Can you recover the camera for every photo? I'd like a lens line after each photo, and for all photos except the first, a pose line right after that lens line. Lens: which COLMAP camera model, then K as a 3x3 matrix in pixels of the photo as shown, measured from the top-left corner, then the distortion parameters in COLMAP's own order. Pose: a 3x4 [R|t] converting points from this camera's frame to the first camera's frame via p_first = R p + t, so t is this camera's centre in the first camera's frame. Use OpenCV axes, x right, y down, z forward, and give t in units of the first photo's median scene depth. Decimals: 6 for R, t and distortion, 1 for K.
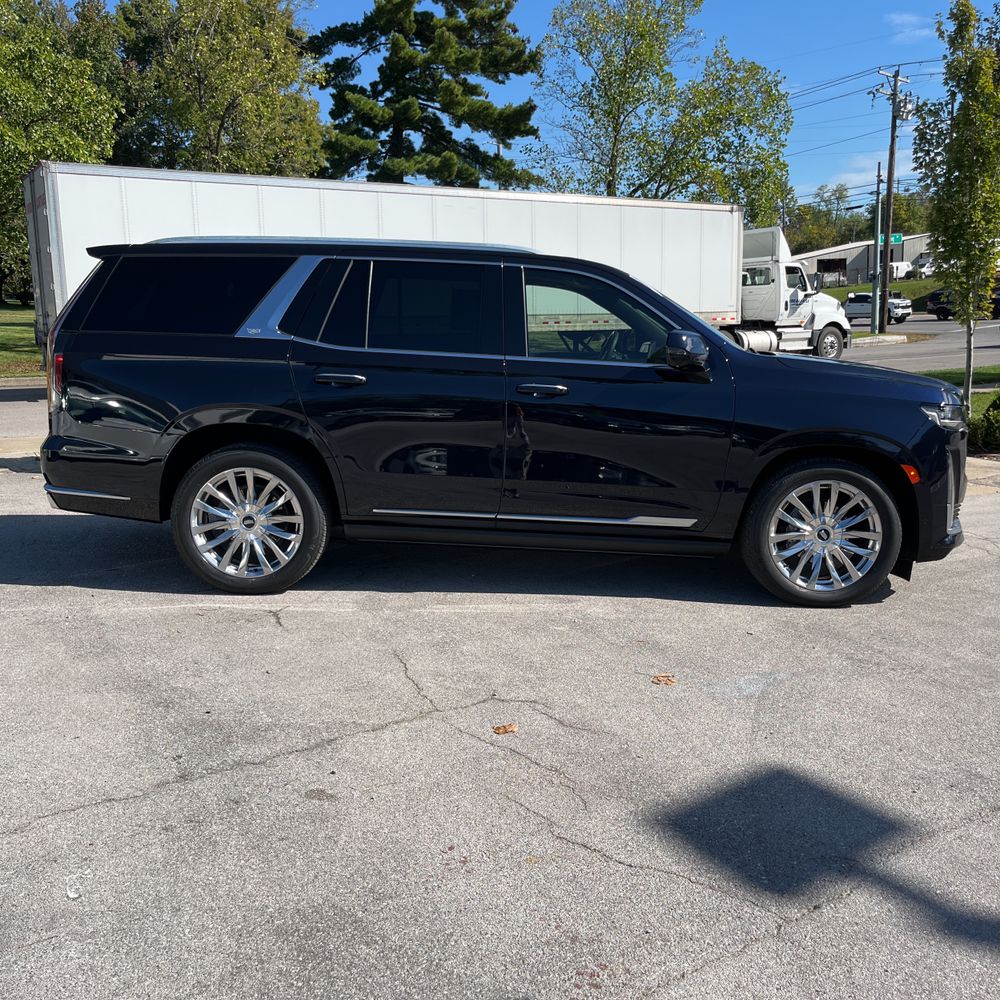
lens RADIAL K [[1040.0, 0, 500.0], [0, 1040.0, 500.0], [0, 0, 1]] dist [0.025582, -0.015487]
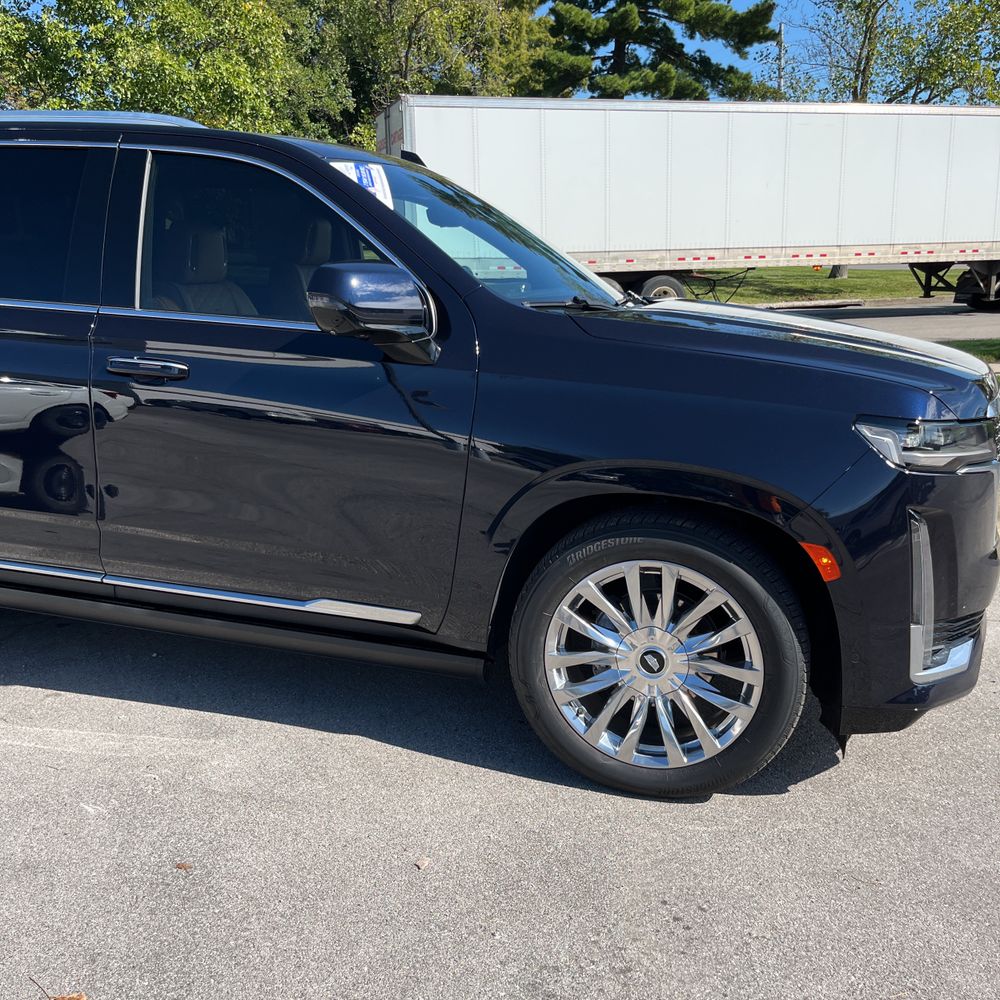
lens RADIAL K [[1040.0, 0, 500.0], [0, 1040.0, 500.0], [0, 0, 1]] dist [0.025582, -0.015487]
pose [[0.964516, 0.056196, -0.257974, 0.352710], [-0.041262, 0.997164, 0.062947, -0.073716], [0.260779, -0.050069, 0.964099, 0.466766]]
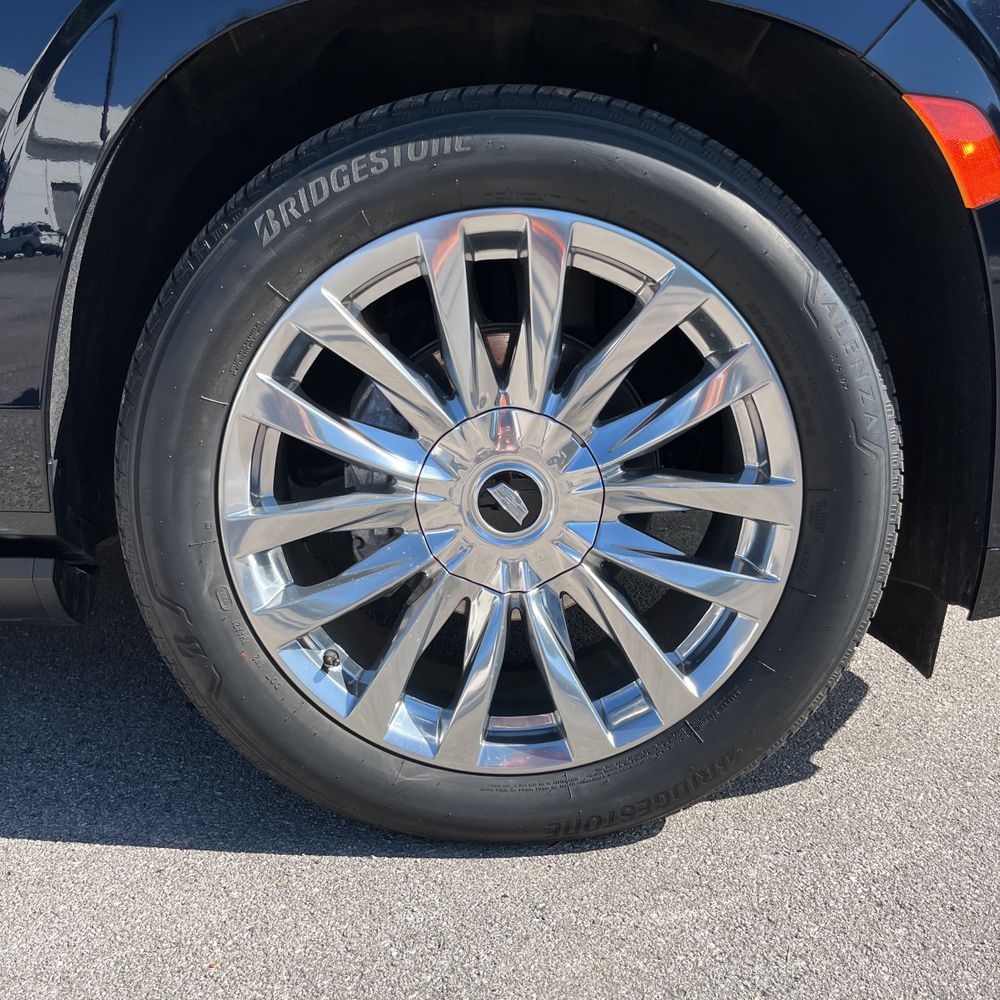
lens RADIAL K [[959.8, 0, 501.8], [0, 959.8, 471.7], [0, 0, 1]] dist [0.035489, -0.048550]
pose [[0.998839, -0.034632, 0.033498, 0.291440], [0.032174, 0.996935, 0.071319, 0.014089], [-0.035866, -0.070158, 0.996891, 0.787914]]
